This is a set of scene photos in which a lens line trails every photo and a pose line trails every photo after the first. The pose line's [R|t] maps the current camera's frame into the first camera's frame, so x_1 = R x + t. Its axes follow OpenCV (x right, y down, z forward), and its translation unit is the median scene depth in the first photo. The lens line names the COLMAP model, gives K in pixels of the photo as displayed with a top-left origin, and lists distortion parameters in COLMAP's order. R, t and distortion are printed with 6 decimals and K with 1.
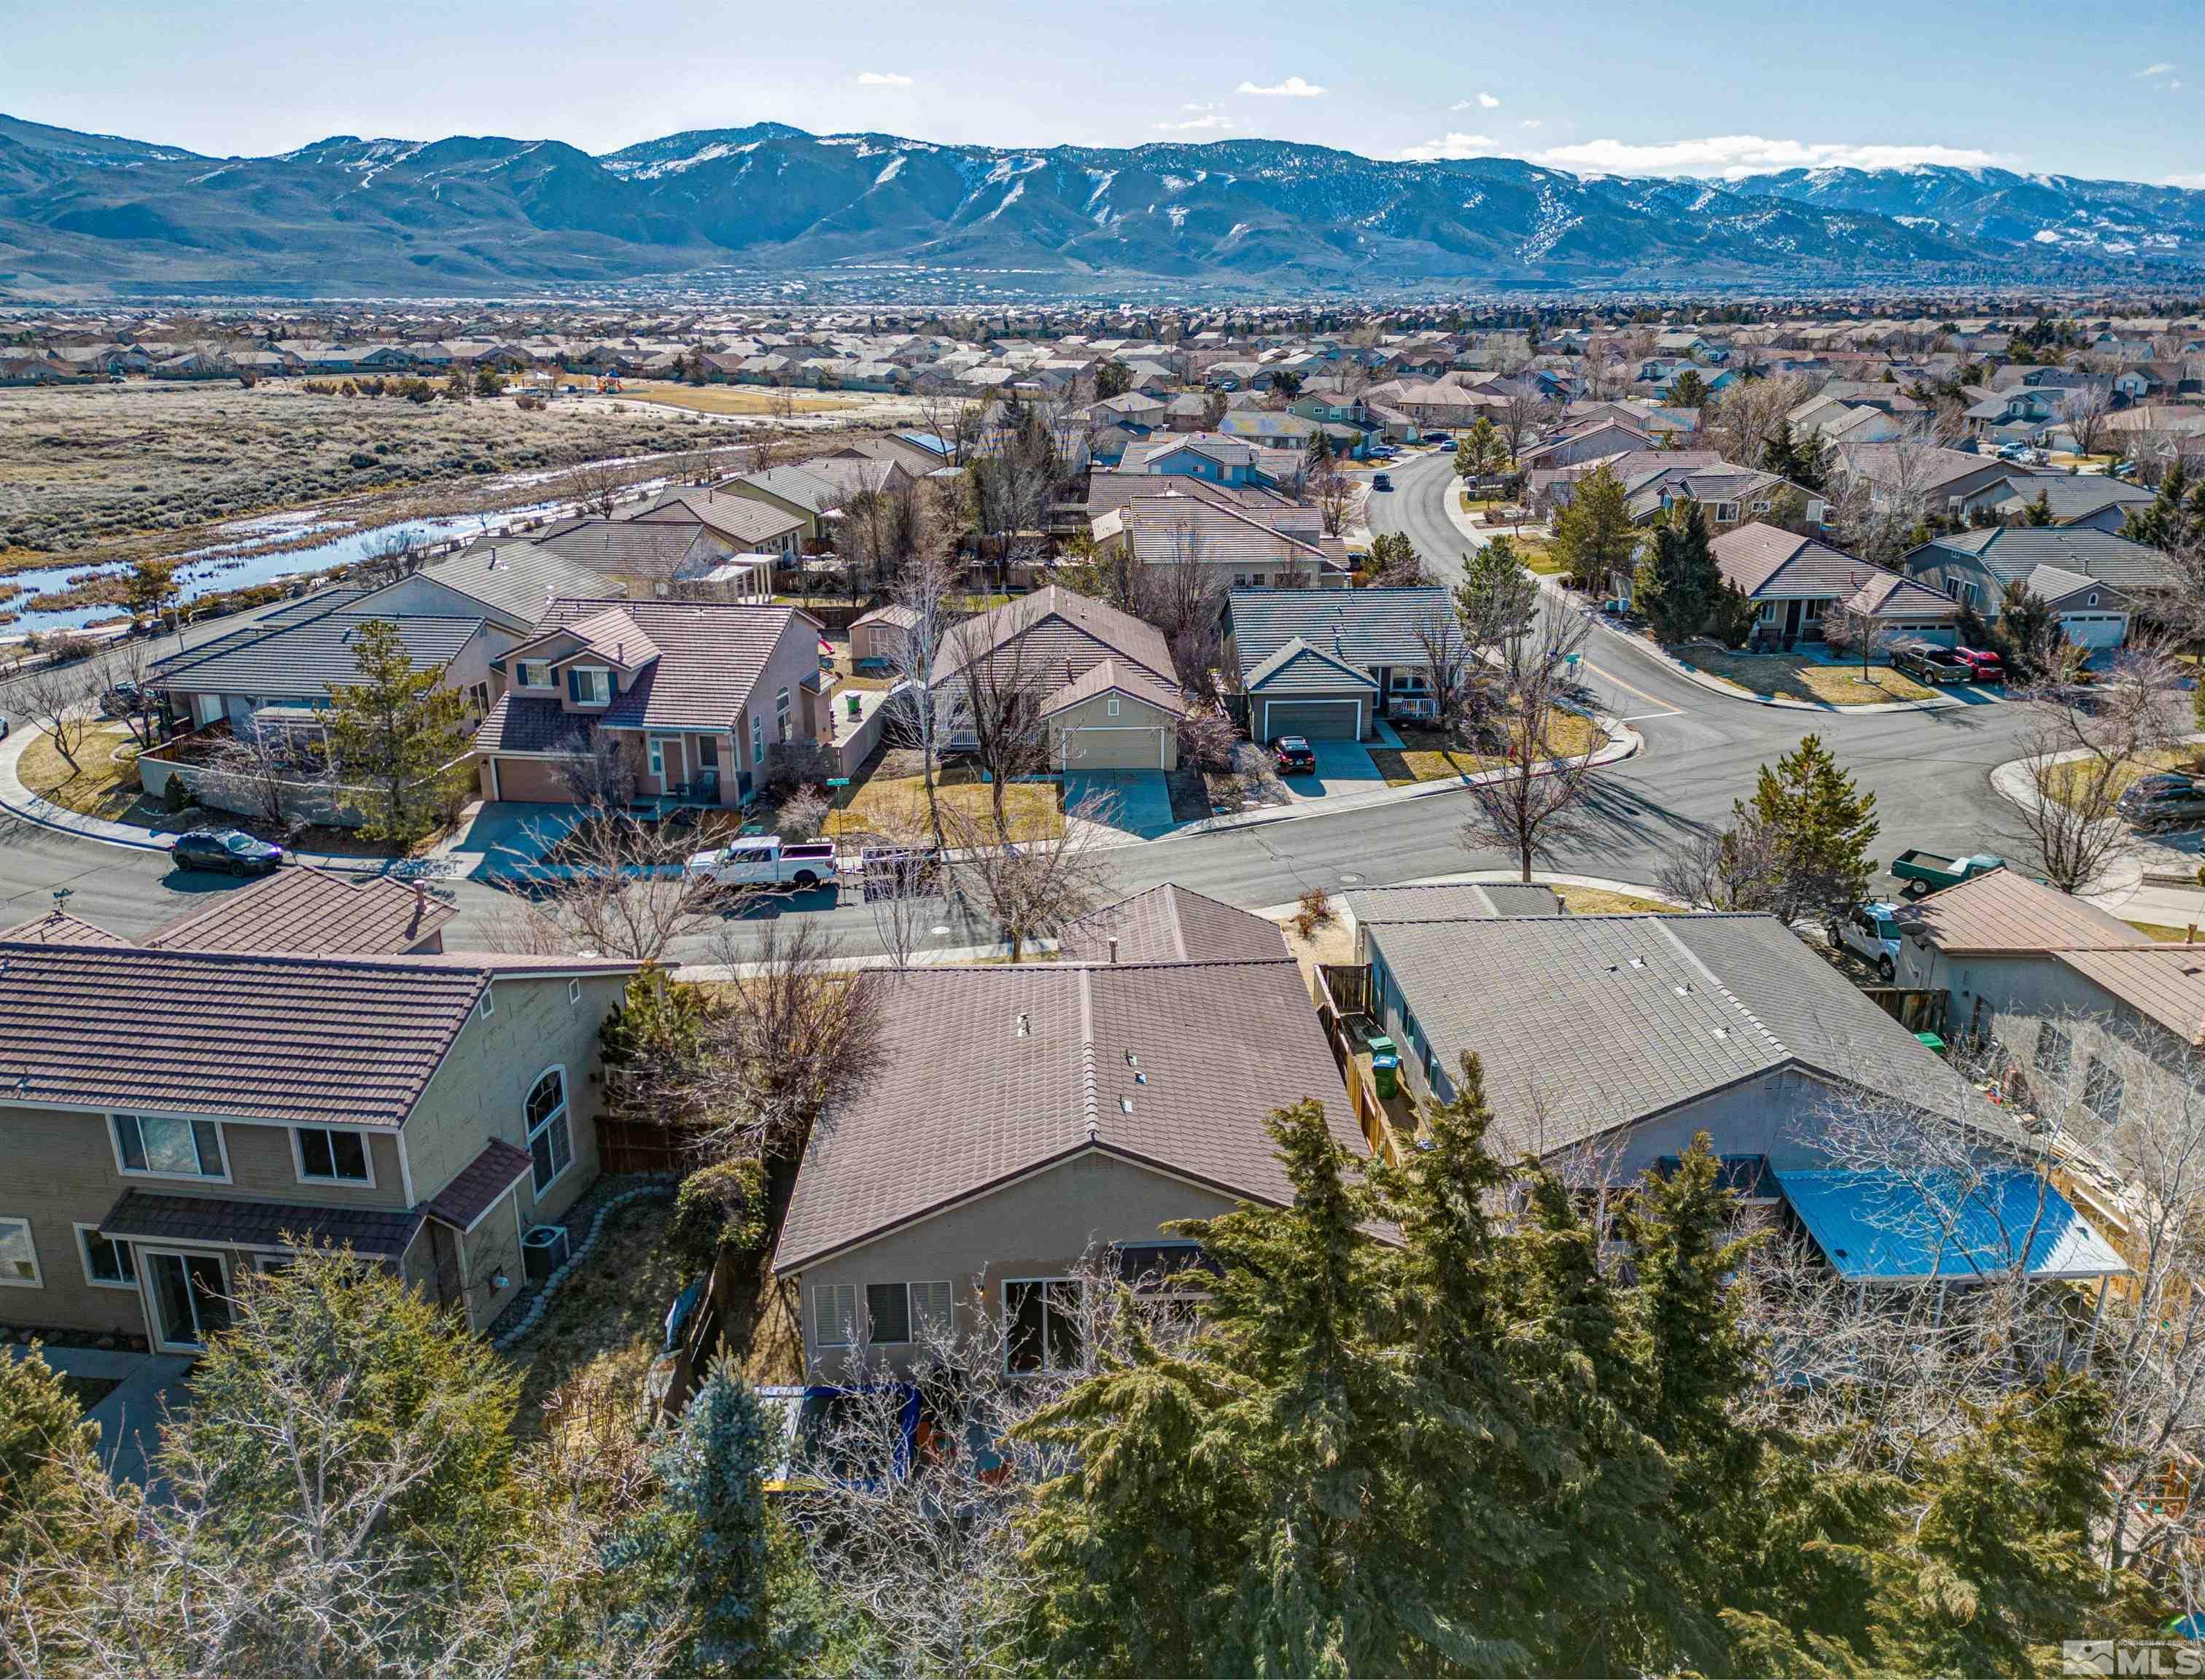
lens RADIAL K [[1611.1, 0, 1102.5], [0, 1611.1, 840.0], [0, 0, 1]] dist [0.044463, -0.041962]
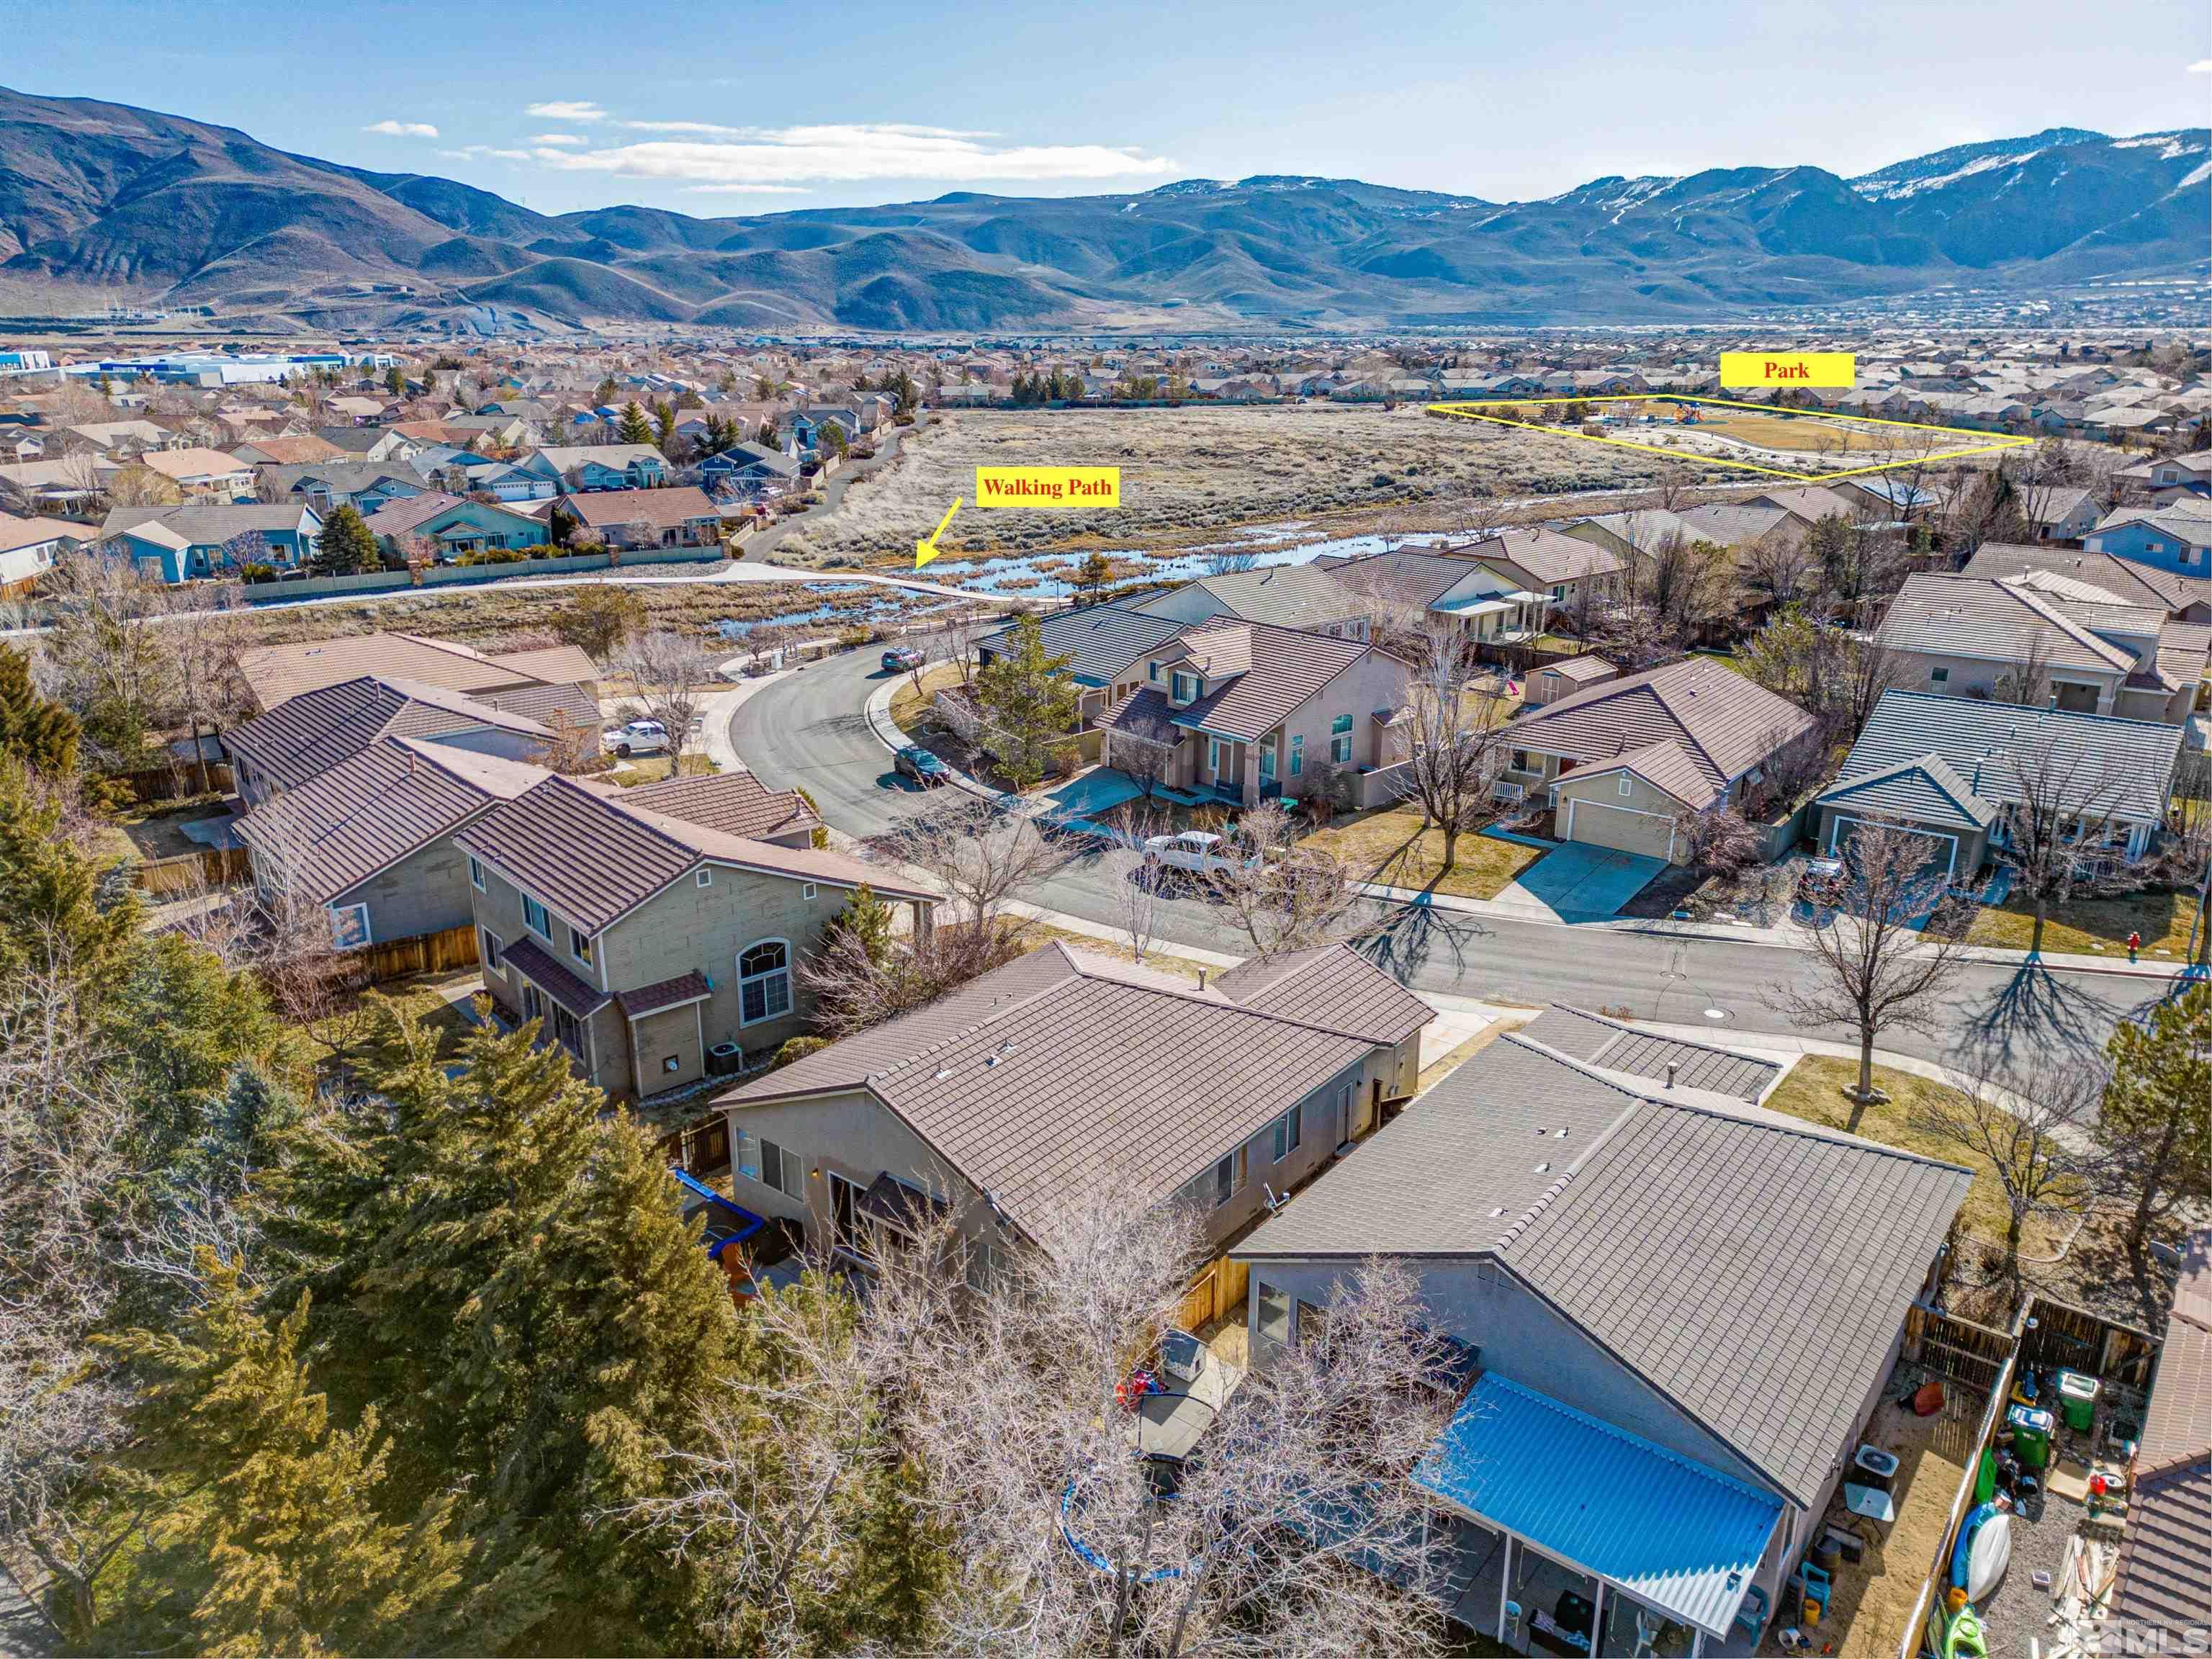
lens RADIAL K [[1563.1, 0, 1111.6], [0, 1563.1, 822.4], [0, 0, 1]] dist [0.071683, -0.058988]
pose [[0.737412, 0.203569, -0.644037, 0.105861], [-0.211548, 0.975136, 0.066006, -0.015889], [0.641461, 0.087571, 0.762141, 0.020554]]
